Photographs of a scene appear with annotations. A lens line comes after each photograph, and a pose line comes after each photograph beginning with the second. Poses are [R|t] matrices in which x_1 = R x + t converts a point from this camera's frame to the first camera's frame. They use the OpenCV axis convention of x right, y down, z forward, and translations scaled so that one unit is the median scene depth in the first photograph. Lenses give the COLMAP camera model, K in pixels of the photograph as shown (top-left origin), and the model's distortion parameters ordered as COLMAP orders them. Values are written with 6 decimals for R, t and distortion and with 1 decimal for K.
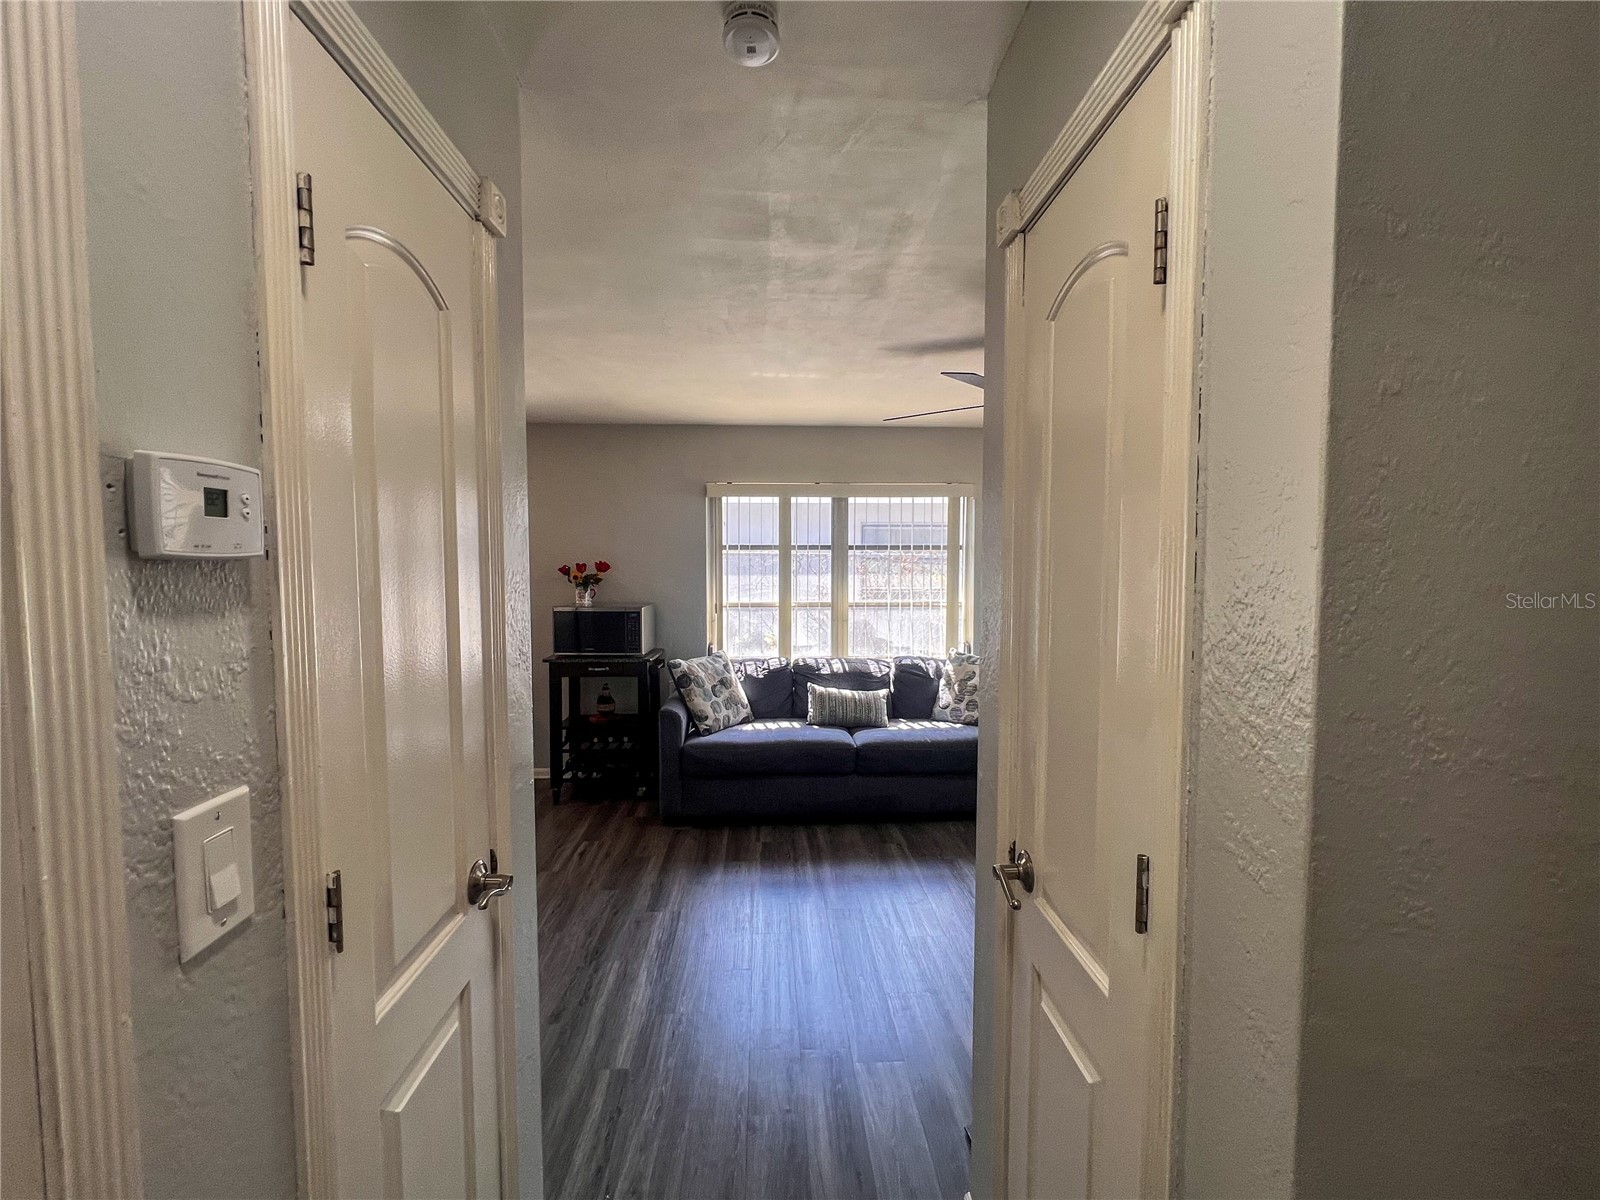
lens RADIAL K [[688.9, 0, 798.8], [0, 688.9, 603.4], [0, 0, 1]] dist [-0.001910, -0.000207]
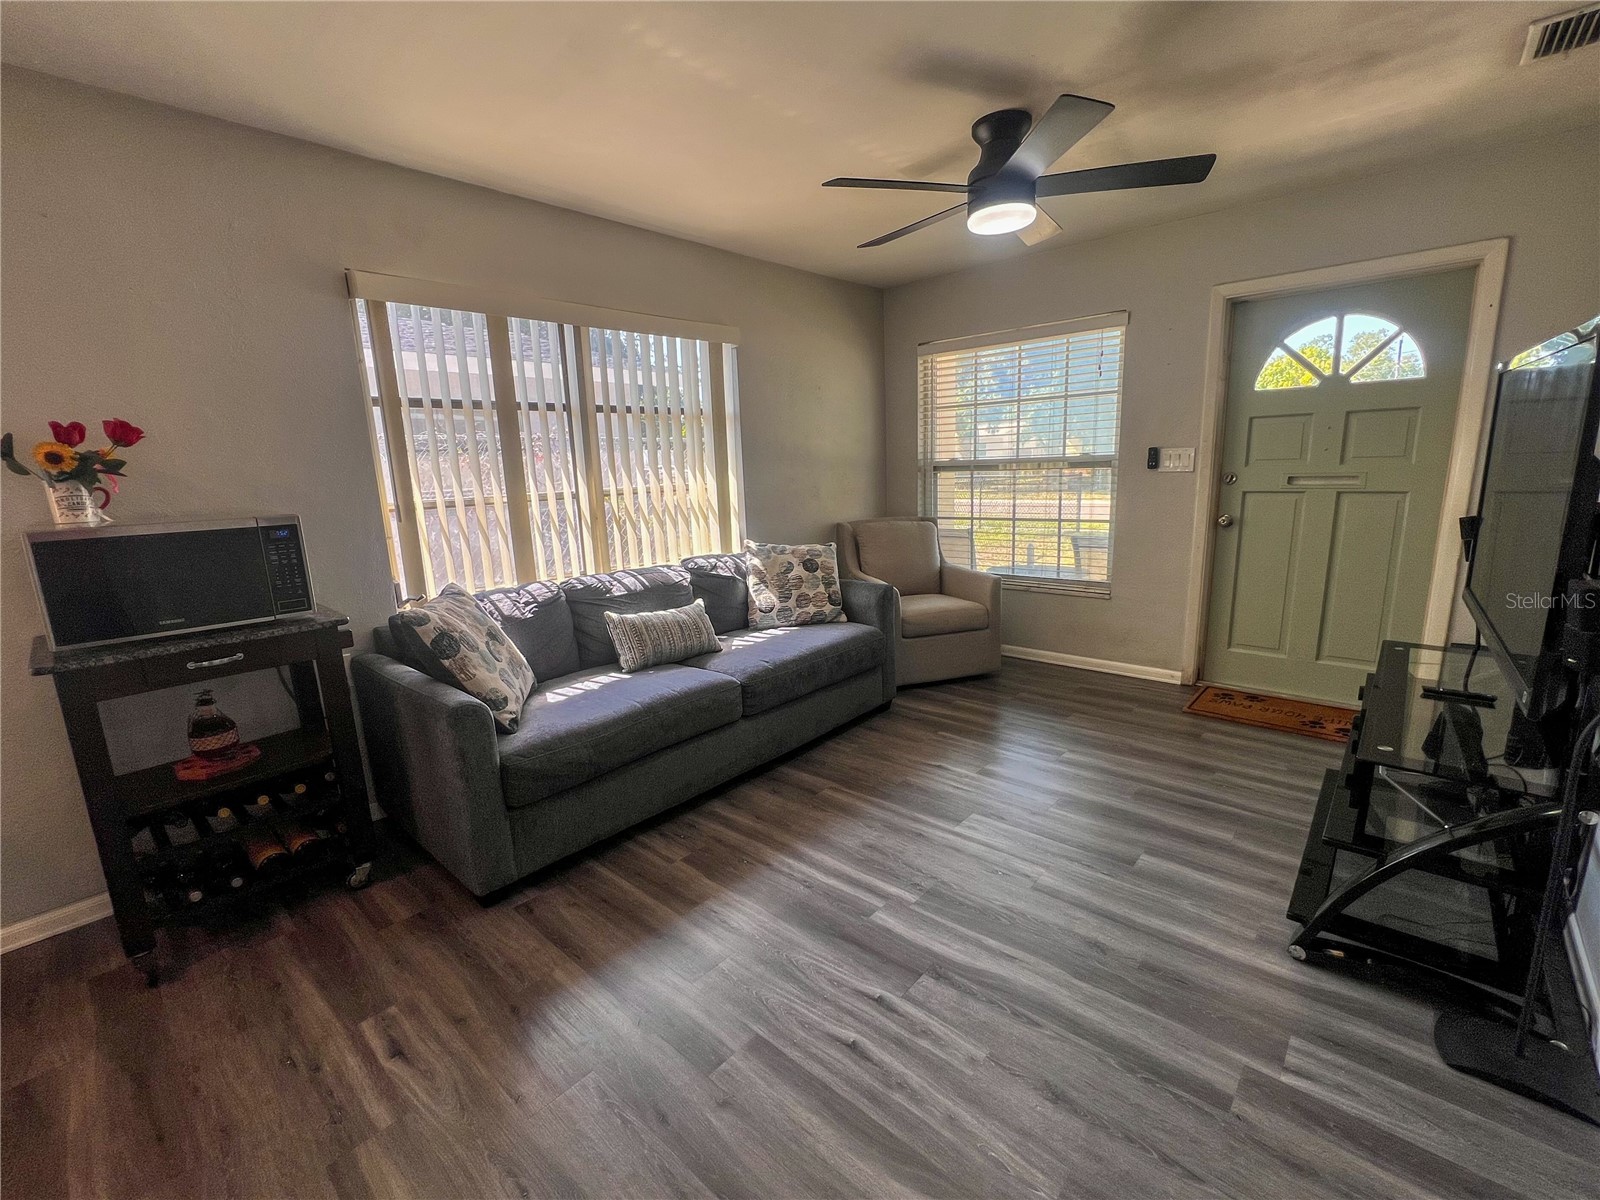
lens RADIAL K [[686.5, 0, 804.4], [0, 686.5, 600.7], [0, 0, 1]] dist [-0.003710, -0.000054]
pose [[0.701748, -0.166932, 0.692592, -0.314704], [0.076452, 0.984192, 0.159752, 0.014752], [-0.708311, -0.059156, 0.703417, 0.410098]]
